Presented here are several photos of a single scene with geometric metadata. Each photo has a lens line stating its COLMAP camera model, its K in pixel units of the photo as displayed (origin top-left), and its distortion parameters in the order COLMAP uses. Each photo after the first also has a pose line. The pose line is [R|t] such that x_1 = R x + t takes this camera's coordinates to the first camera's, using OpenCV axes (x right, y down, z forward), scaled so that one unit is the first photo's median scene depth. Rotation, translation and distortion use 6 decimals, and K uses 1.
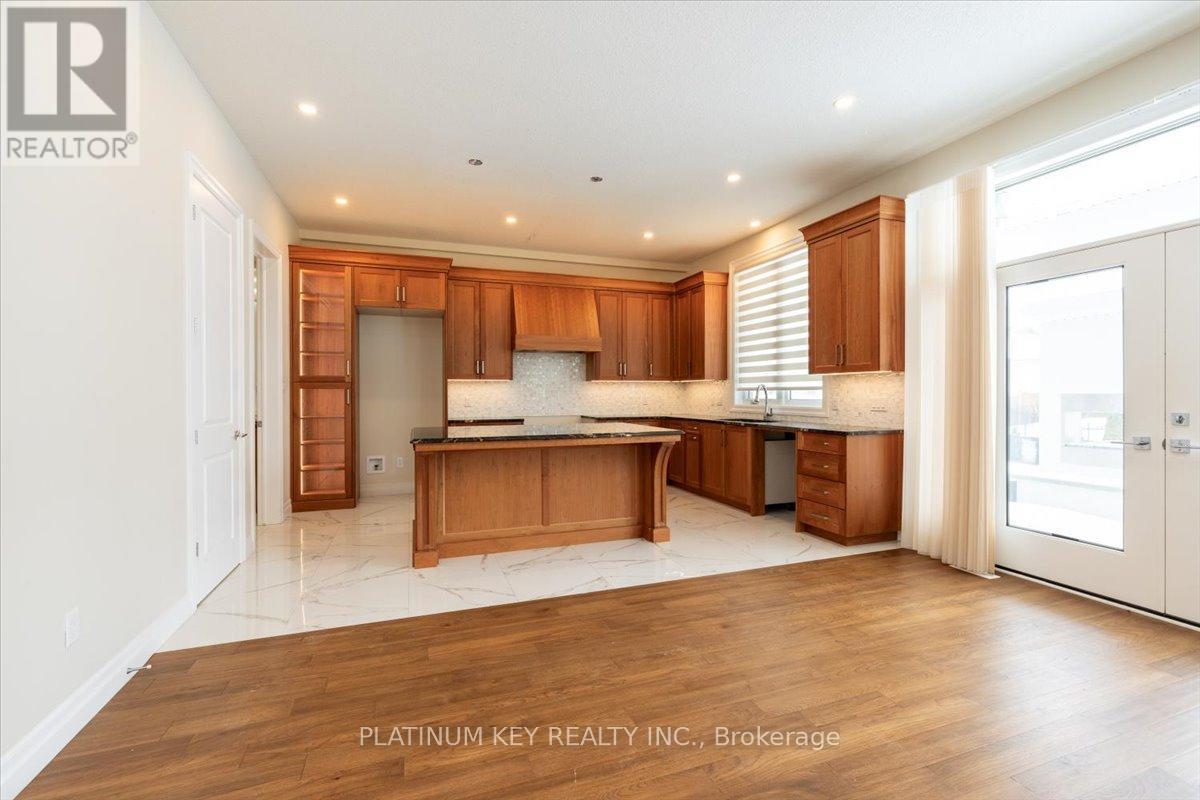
lens RADIAL K [[520.0, 0, 597.4], [0, 520.0, 396.1], [0, 0, 1]] dist [0.003474, 0.000490]
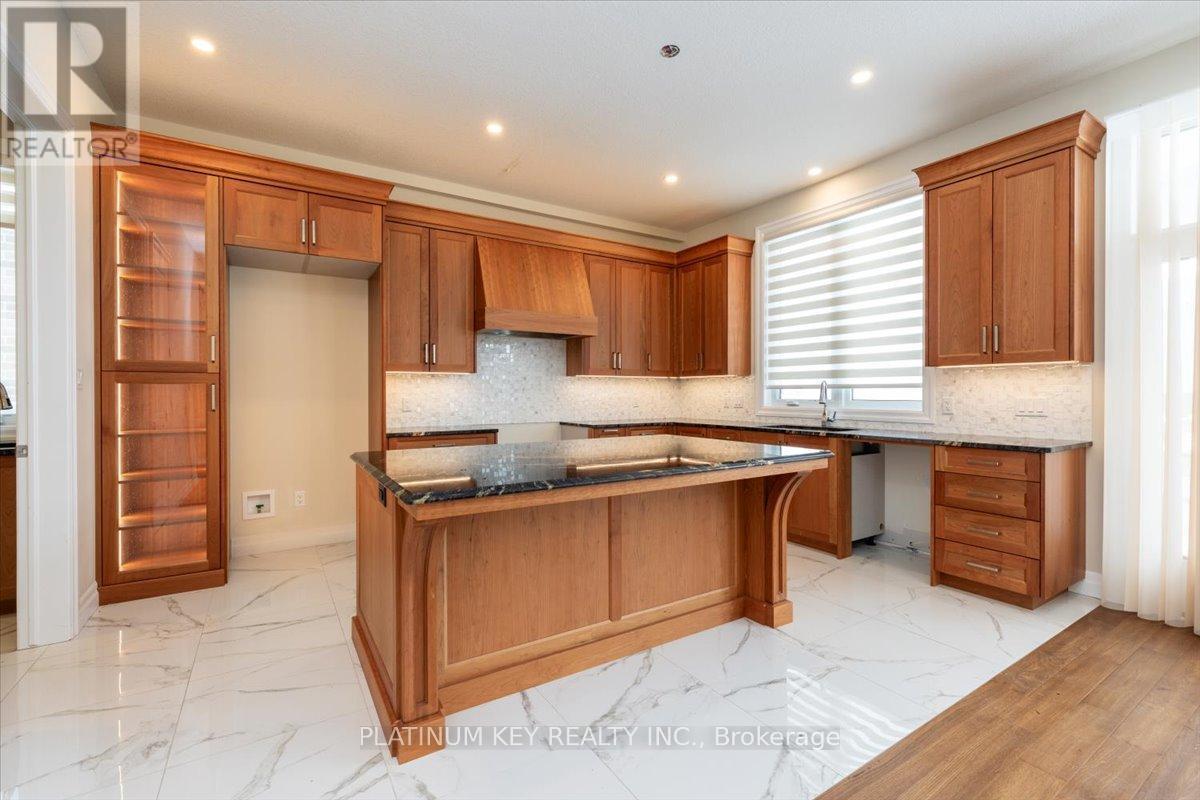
lens RADIAL K [[520.0, 0, 597.4], [0, 520.0, 396.1], [0, 0, 1]] dist [0.003474, 0.000490]
pose [[0.975790, -0.000970, 0.218708, -0.194782], [0.000749, 0.999999, 0.001092, -0.000918], [-0.218709, -0.000901, 0.975790, 0.349417]]
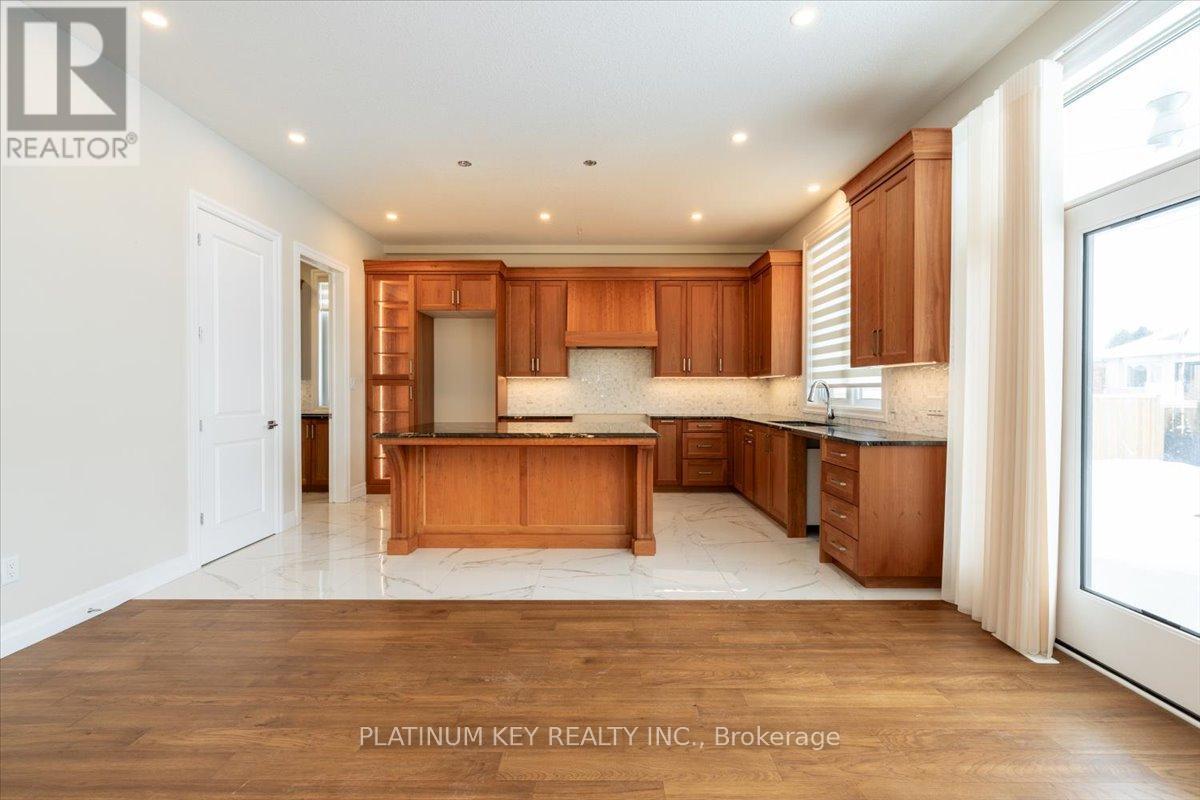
lens RADIAL K [[520.0, 0, 597.4], [0, 520.0, 396.1], [0, 0, 1]] dist [0.003474, 0.000490]
pose [[0.939331, 0.006907, -0.342941, 0.289723], [-0.004949, 0.999966, 0.006586, -0.001536], [0.342975, -0.004490, 0.939334, 0.103150]]
